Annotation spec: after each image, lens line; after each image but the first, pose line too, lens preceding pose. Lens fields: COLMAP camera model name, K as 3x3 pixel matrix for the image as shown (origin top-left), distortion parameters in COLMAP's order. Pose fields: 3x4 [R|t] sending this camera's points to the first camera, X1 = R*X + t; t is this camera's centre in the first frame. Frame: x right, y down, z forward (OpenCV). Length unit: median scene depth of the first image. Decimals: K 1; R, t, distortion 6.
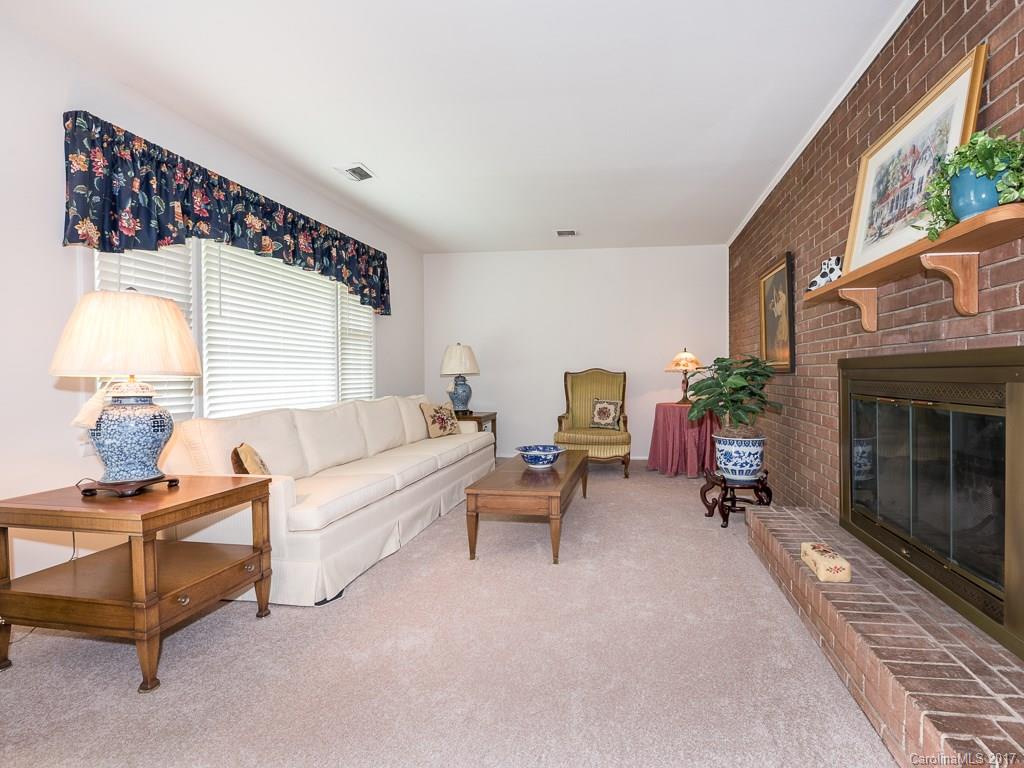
lens RADIAL K [[468.4, 0, 581.6], [0, 468.4, 378.4], [0, 0, 1]] dist [-0.000554, -0.006831]
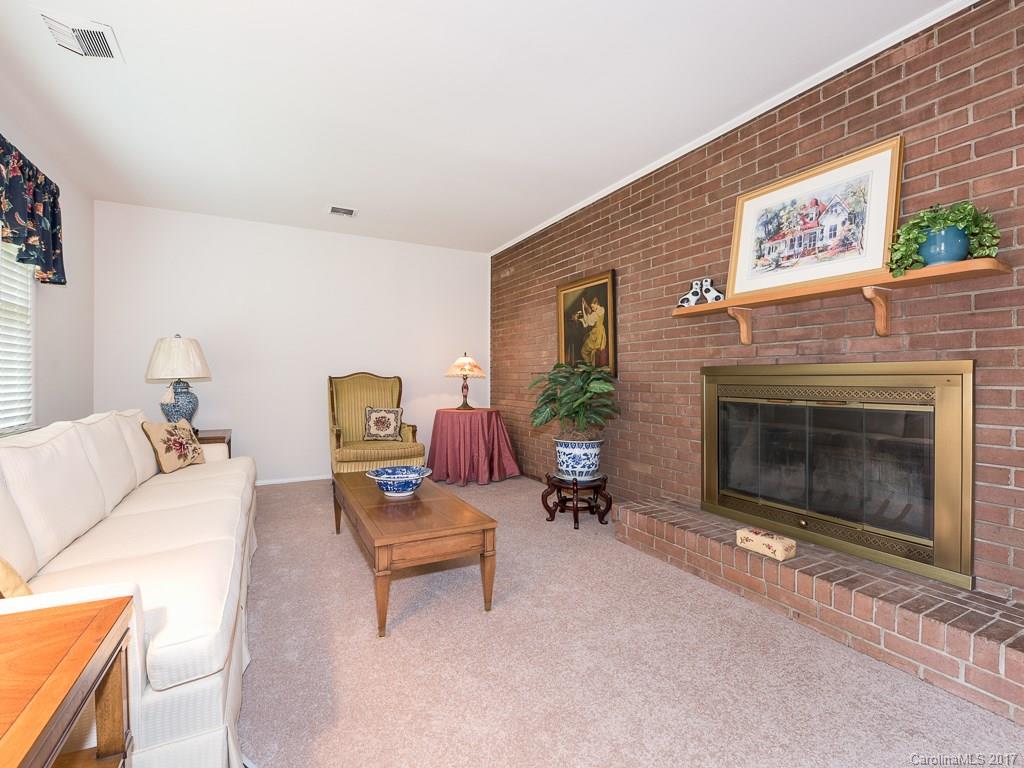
lens RADIAL K [[455.9, 0, 499.0], [0, 455.9, 378.3], [0, 0, 1]] dist [-0.002589, -0.006521]
pose [[0.834126, 0.003199, 0.551565, -0.457370], [0.002405, 0.999953, -0.009436, -0.003165], [-0.551569, 0.009197, 0.834078, 0.304228]]
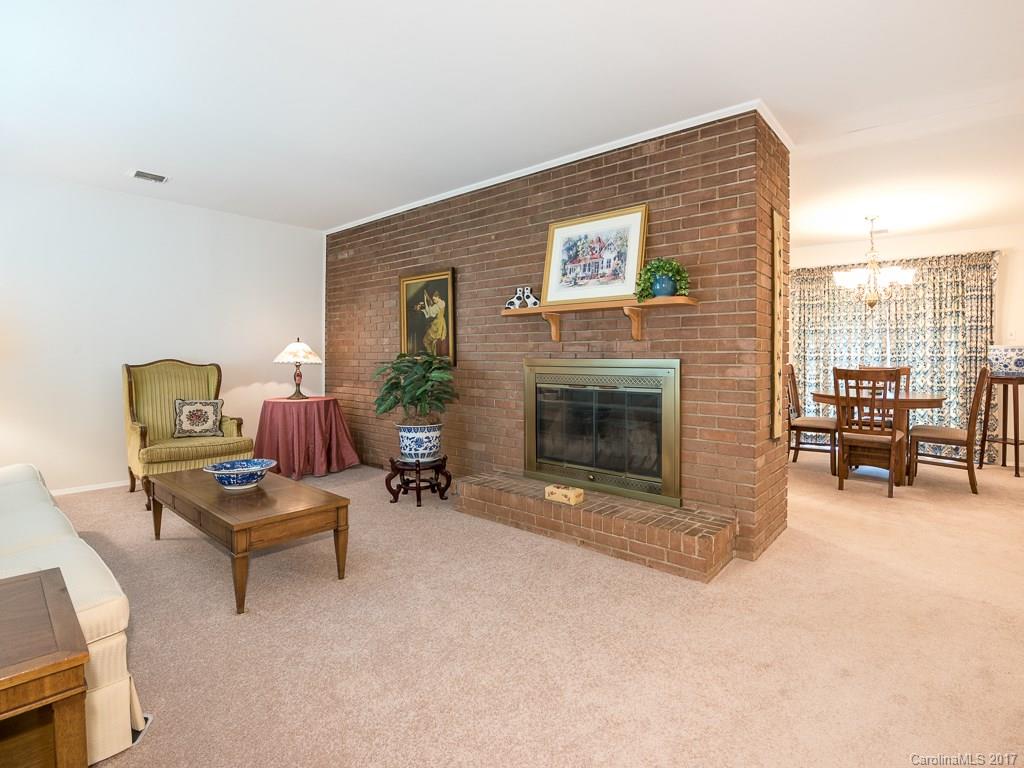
lens RADIAL K [[504.9, 0, 543.0], [0, 504.9, 355.3], [0, 0, 1]] dist [-0.028489, -0.000974]
pose [[0.540832, 0.006995, 0.841102, -0.641835], [0.005423, 0.999916, -0.011803, -0.030807], [-0.841113, 0.010944, 0.540748, 0.118954]]
